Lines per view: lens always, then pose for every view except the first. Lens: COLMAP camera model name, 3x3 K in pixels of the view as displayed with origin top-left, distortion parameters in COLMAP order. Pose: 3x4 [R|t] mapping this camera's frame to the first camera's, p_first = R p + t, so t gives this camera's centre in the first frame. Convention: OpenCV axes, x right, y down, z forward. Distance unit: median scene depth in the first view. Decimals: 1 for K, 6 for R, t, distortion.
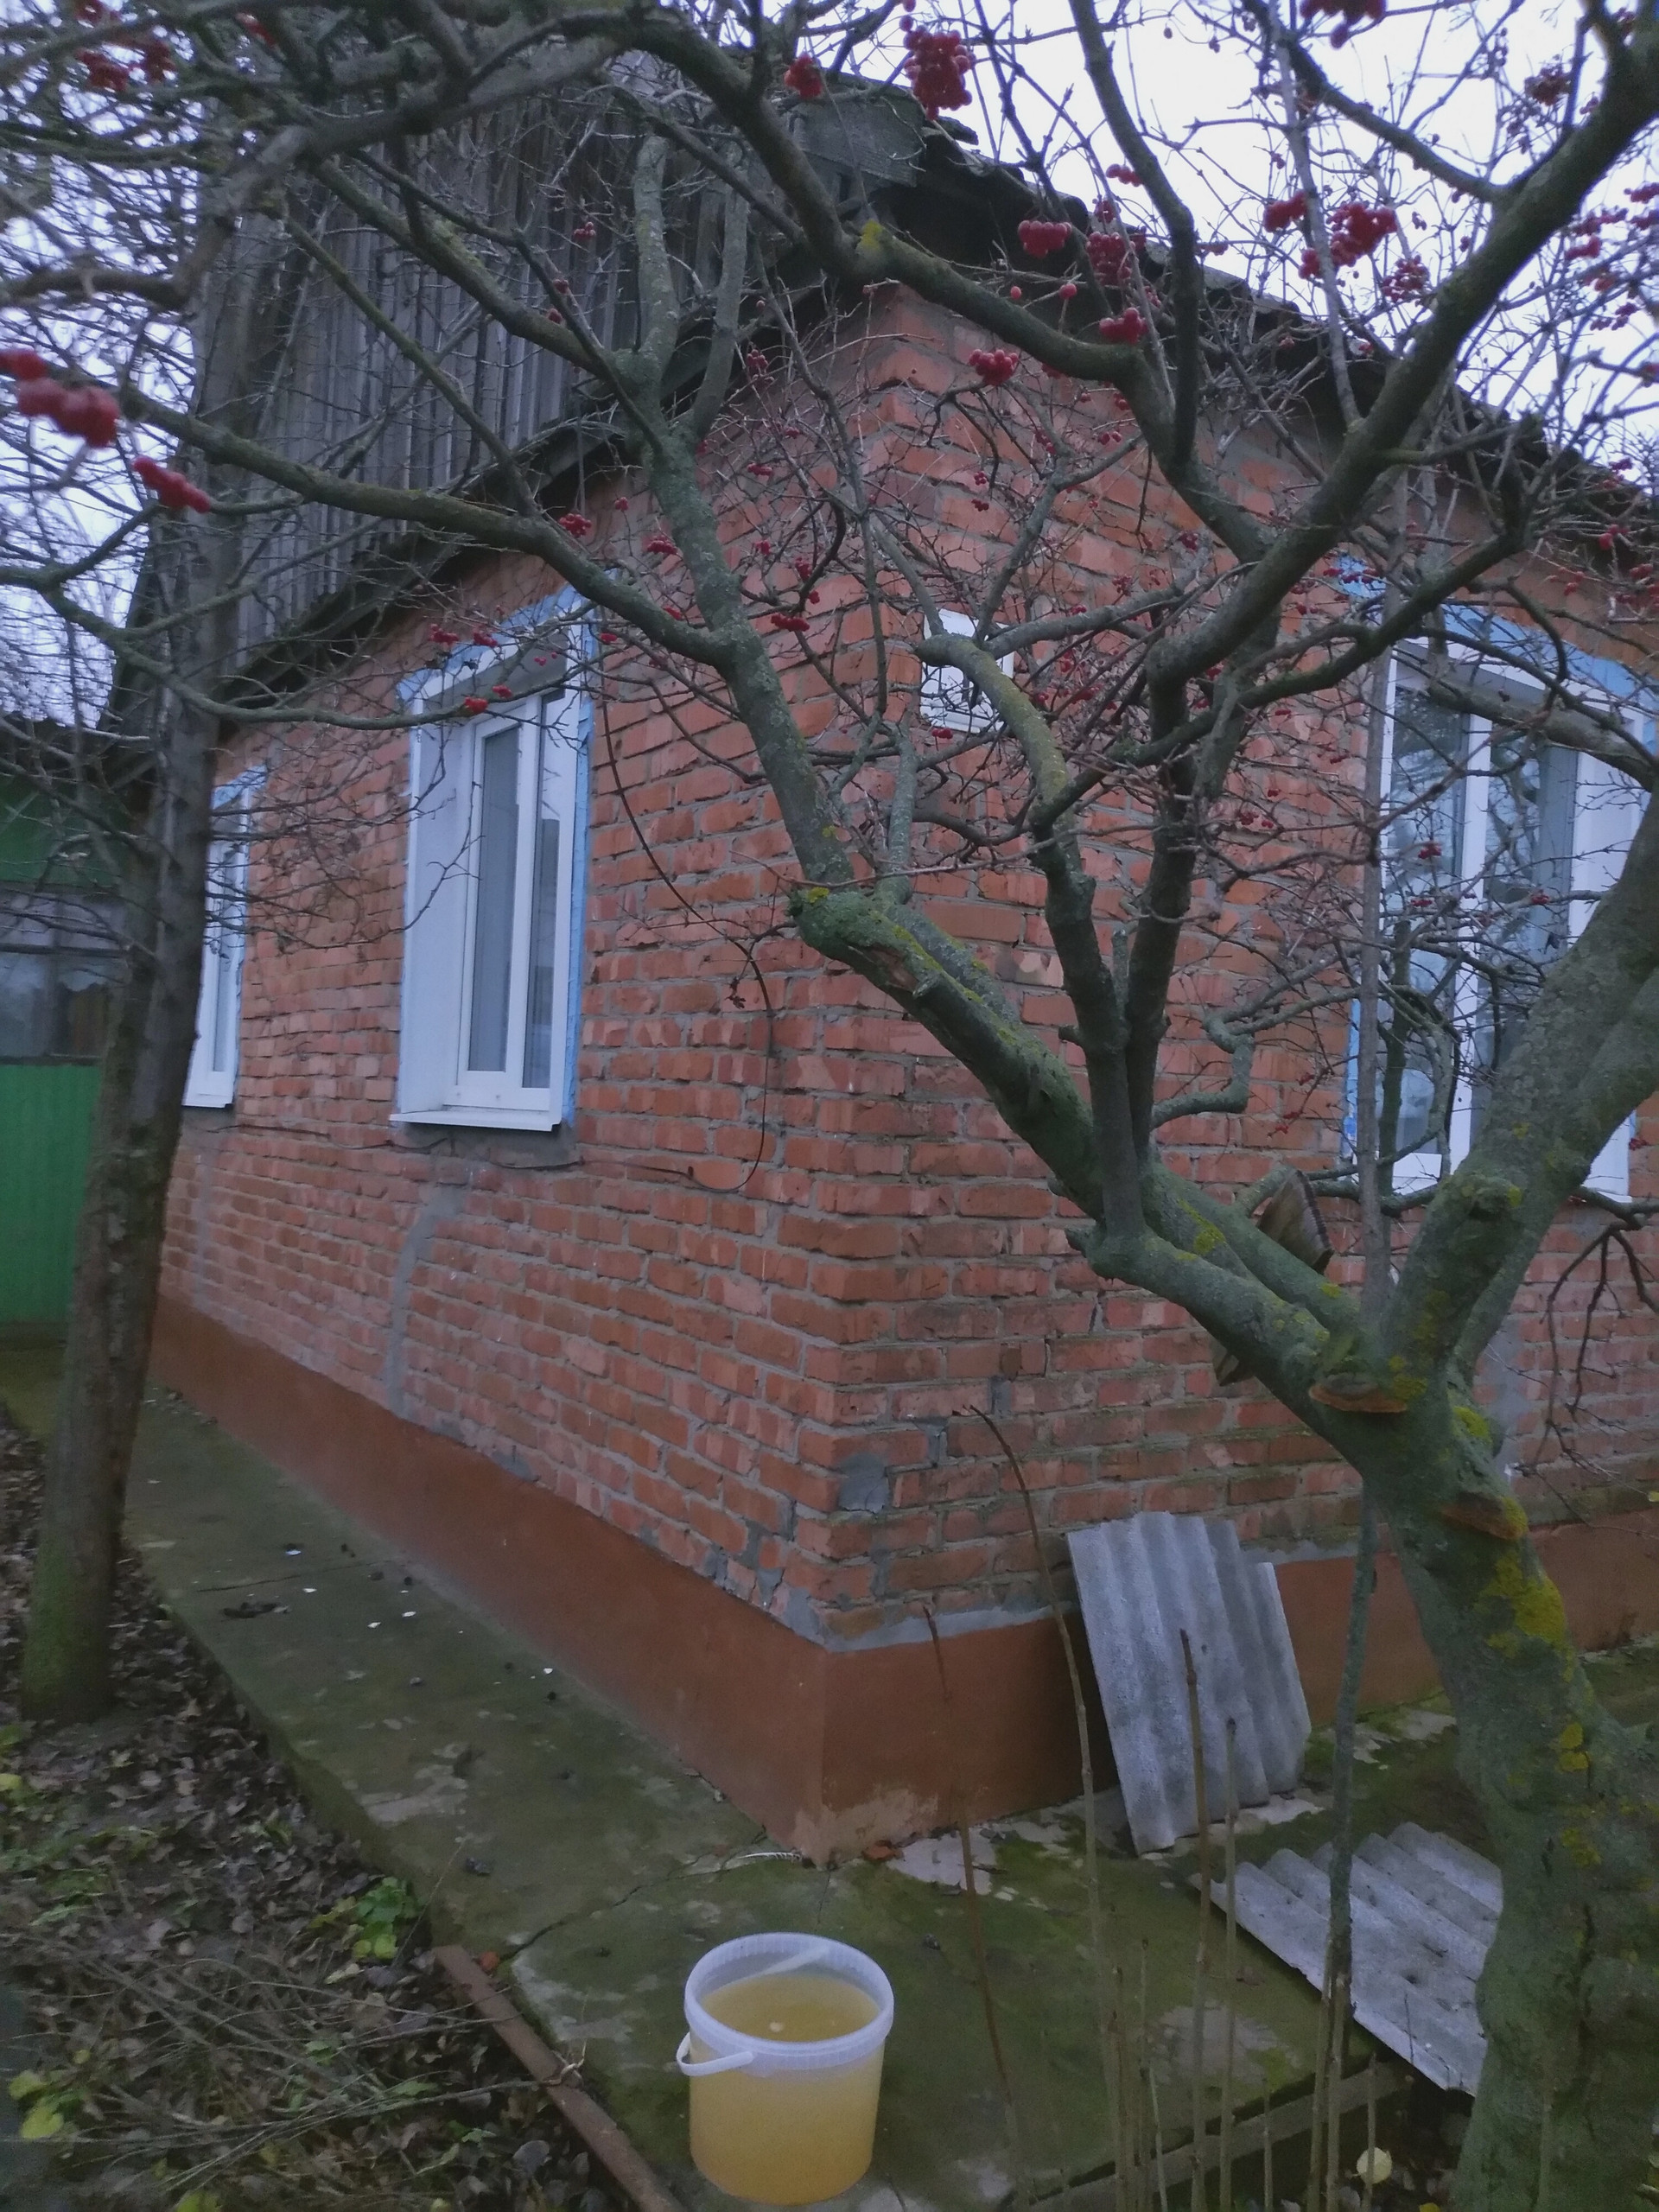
lens RADIAL K [[1584.3, 0, 830.2], [0, 1584.3, 1096.0], [0, 0, 1]] dist [0.006453, -0.018193]
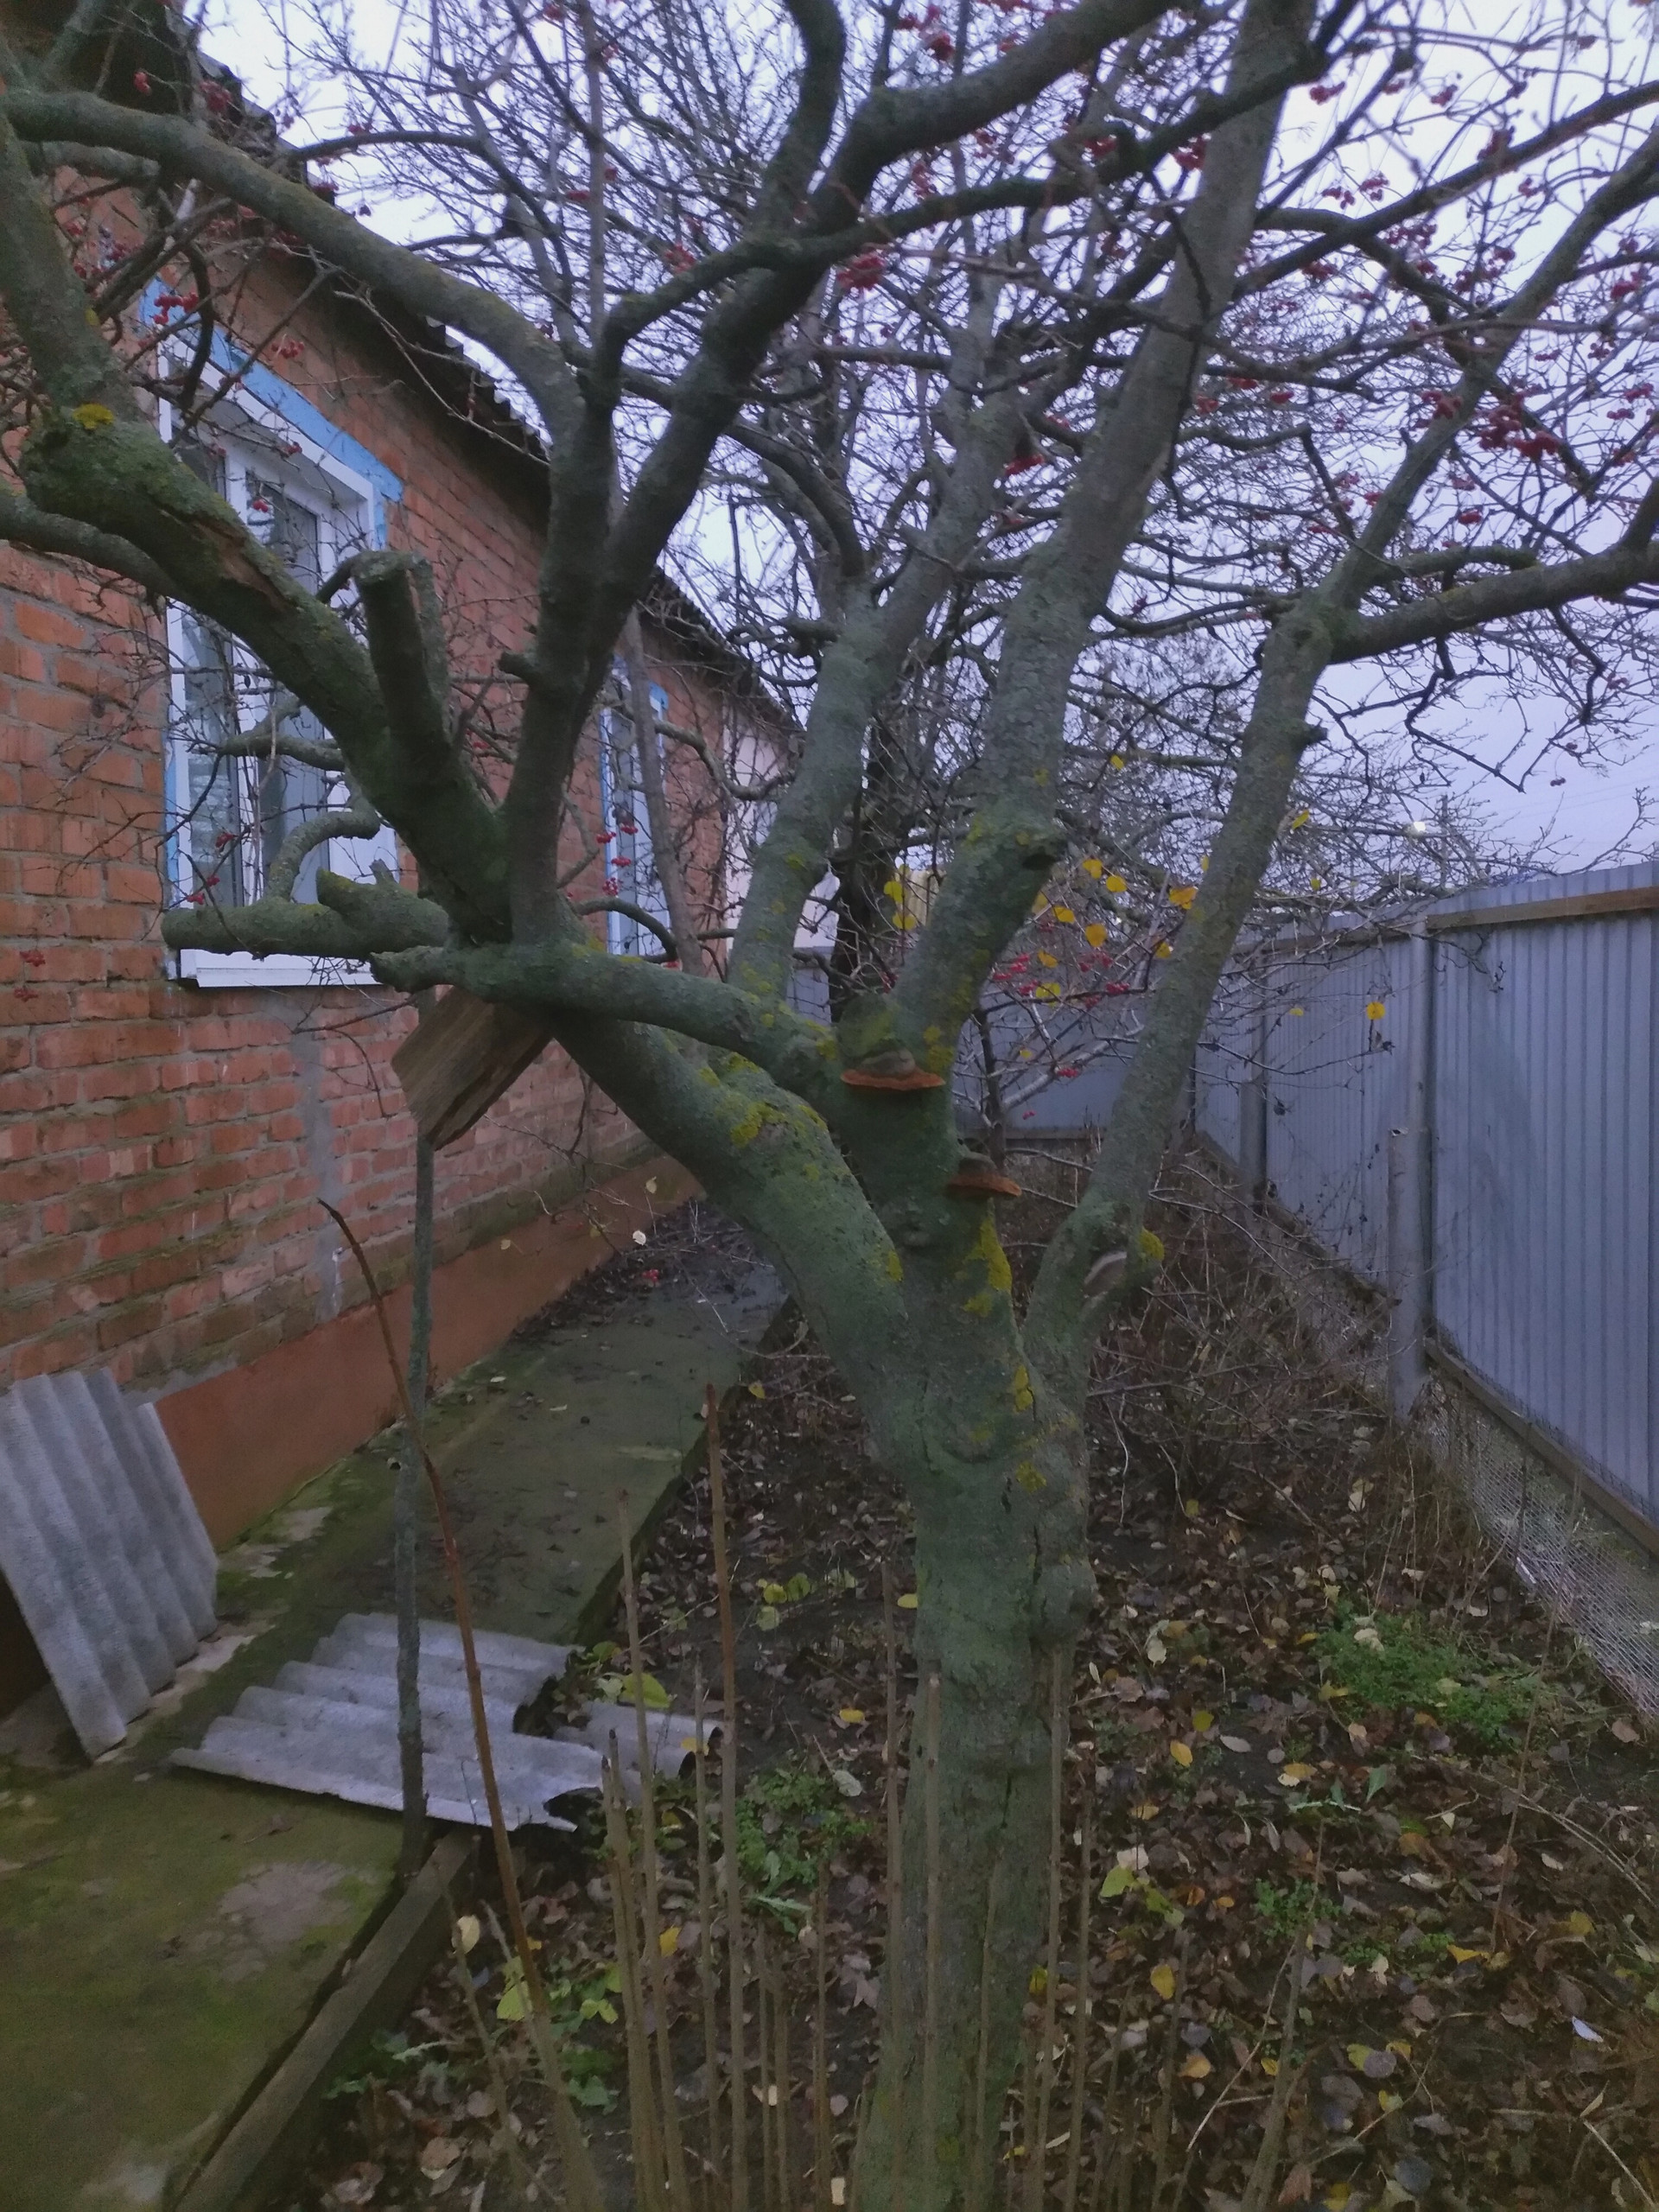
lens RADIAL K [[1584.3, 0, 830.2], [0, 1584.3, 1096.0], [0, 0, 1]] dist [0.006453, -0.018193]
pose [[0.655326, -0.125350, 0.744873, -0.121472], [0.044671, 0.990840, 0.127442, 0.027030], [-0.754024, -0.050241, 0.654922, 0.138715]]
